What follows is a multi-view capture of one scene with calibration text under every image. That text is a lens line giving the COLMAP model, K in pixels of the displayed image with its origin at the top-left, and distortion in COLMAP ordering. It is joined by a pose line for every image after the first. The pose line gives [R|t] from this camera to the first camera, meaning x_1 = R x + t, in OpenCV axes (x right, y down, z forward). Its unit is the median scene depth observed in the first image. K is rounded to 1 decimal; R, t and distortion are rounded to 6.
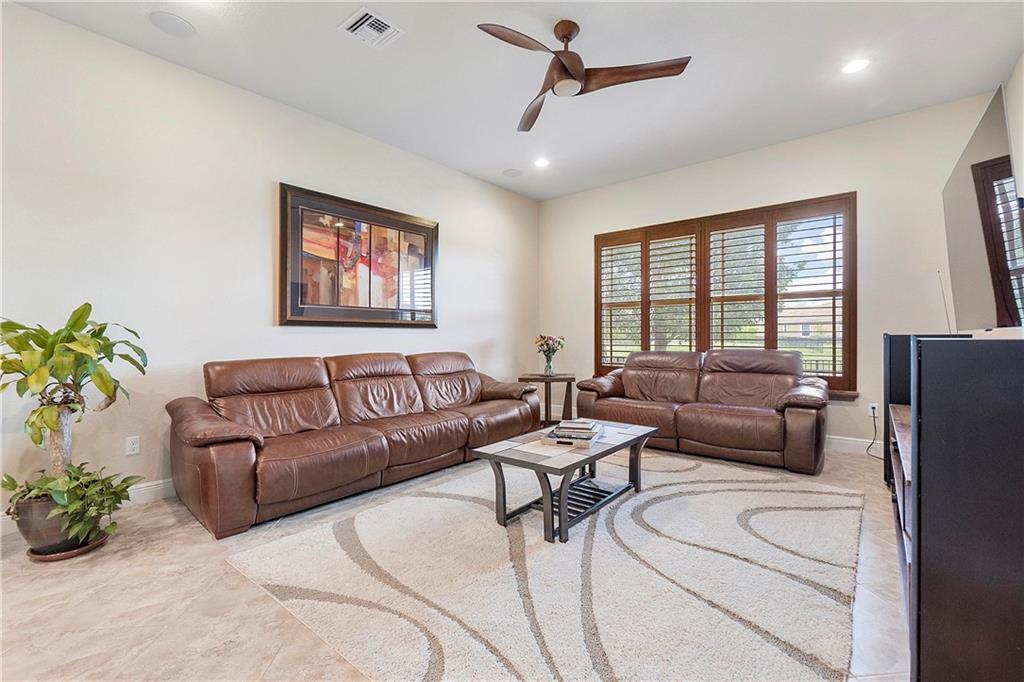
lens RADIAL K [[442.1, 0, 506.6], [0, 442.1, 337.7], [0, 0, 1]] dist [-0.008598, 0.001674]
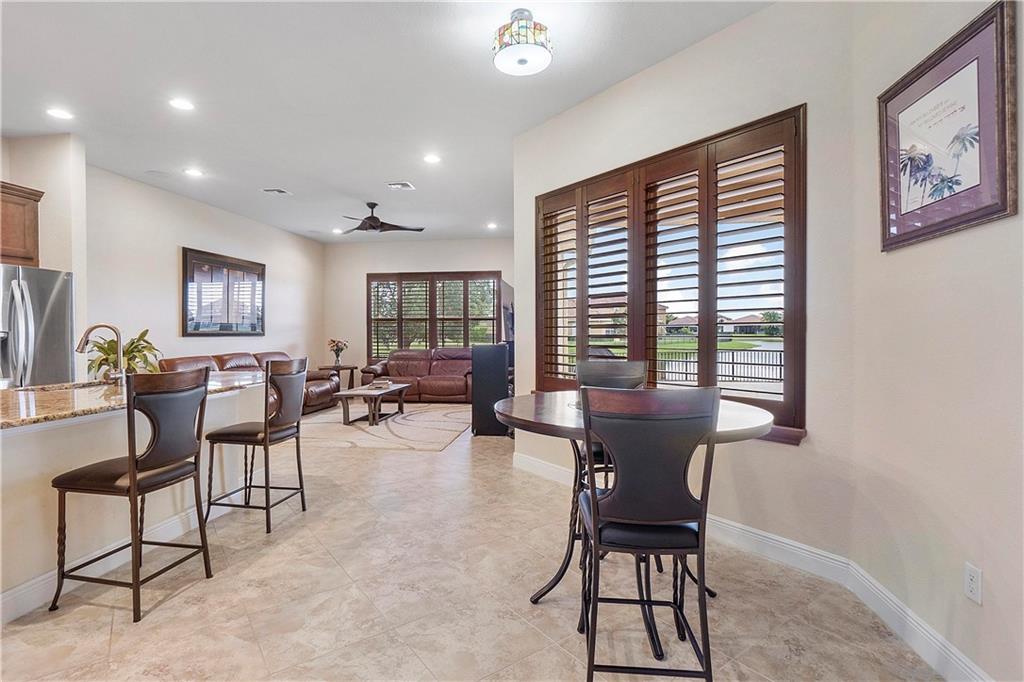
lens RADIAL K [[489.1, 0, 513.6], [0, 489.1, 338.5], [0, 0, 1]] dist [-0.008163, 0.002963]
pose [[0.844875, -0.005185, 0.534938, -0.390348], [0.001650, 0.999974, 0.007086, -0.027014], [-0.534961, -0.005104, 0.844861, -0.983076]]
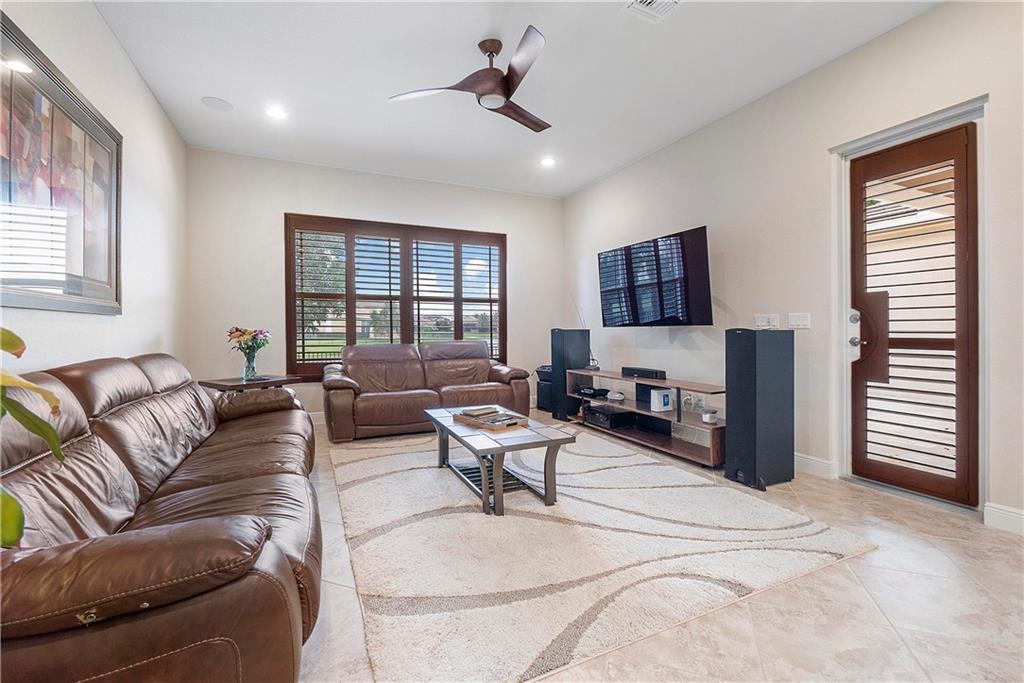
lens RADIAL K [[442.1, 0, 510.3], [0, 442.1, 326.9], [0, 0, 1]] dist [-0.008598, 0.001674]
pose [[0.429850, 0.010215, 0.902842, -0.560827], [-0.000093, 0.999936, -0.011269, 0.001957], [-0.902900, 0.004760, 0.429824, 0.330327]]
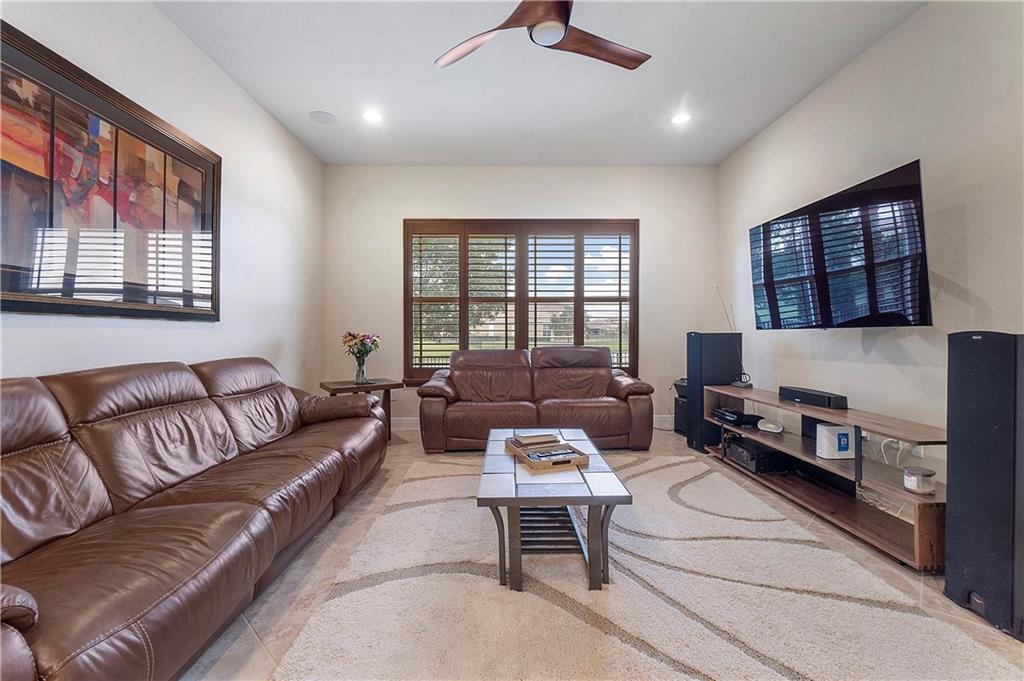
lens RADIAL K [[442.1, 0, 513.1], [0, 442.1, 337.6], [0, 0, 1]] dist [-0.008598, 0.001674]
pose [[0.752954, -0.003673, 0.658063, -0.306110], [0.000907, 0.999989, 0.004544, 0.000095], [-0.658072, -0.002825, 0.752949, 0.278855]]
